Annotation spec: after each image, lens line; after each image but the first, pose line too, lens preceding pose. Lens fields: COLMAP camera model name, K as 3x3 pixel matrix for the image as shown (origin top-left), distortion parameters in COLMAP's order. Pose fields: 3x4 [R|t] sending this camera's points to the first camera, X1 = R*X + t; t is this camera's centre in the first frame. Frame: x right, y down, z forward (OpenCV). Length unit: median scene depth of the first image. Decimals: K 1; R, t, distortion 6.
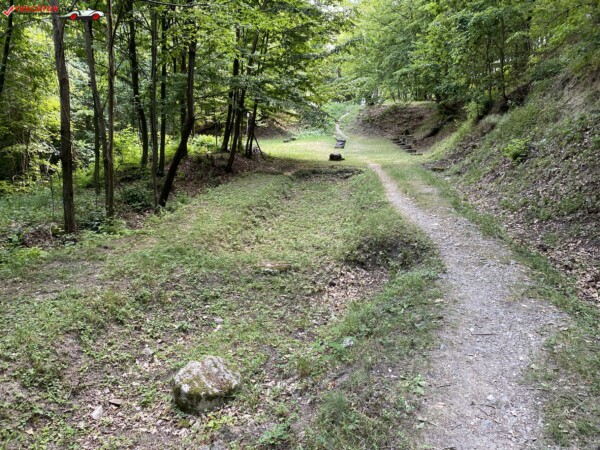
lens RADIAL K [[454.3, 0, 299.5], [0, 454.3, 228.5], [0, 0, 1]] dist [0.043259, -0.048551]
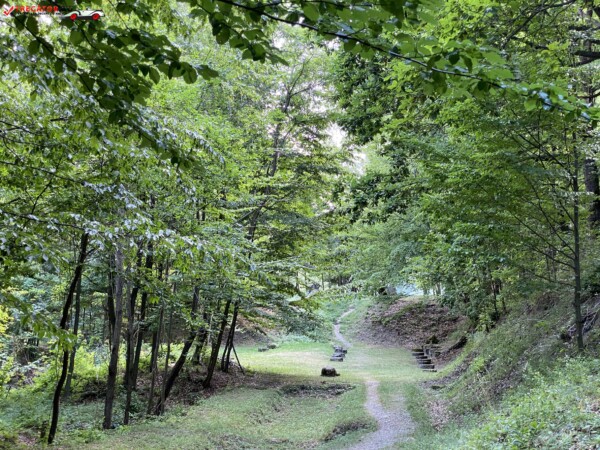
lens RADIAL K [[883.8, 0, 299.1], [0, 883.8, 225.0], [0, 0, 1]] dist [0.068186, 0.000000]
pose [[0.999454, 0.019115, 0.026938, -0.021629], [-0.009543, 0.947868, -0.318520, 0.097368], [-0.031622, 0.318089, 0.947533, -0.575969]]
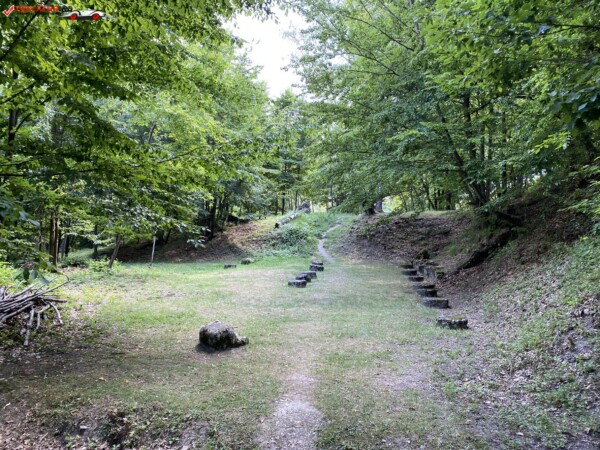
lens RADIAL K [[454.3, 0, 295.0], [0, 454.3, 226.0], [0, 0, 1]] dist [0.043259, -0.048551]
pose [[0.998587, 0.013305, -0.051444, 0.146893], [-0.025766, 0.967952, -0.249810, -0.147564], [0.046471, 0.250782, 0.966927, 0.626686]]
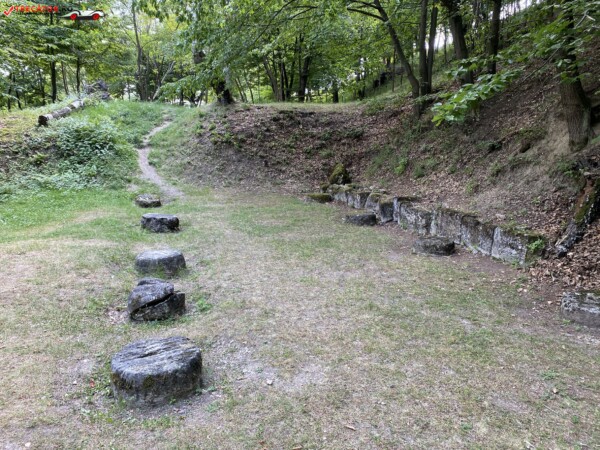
lens RADIAL K [[454.3, 0, 302.0], [0, 454.3, 216.5], [0, 0, 1]] dist [0.043259, -0.048551]
pose [[0.917793, -0.055815, 0.393116, 0.101672], [0.083256, 0.995113, -0.053090, -0.274300], [-0.388232, 0.081455, 0.917955, 1.158909]]
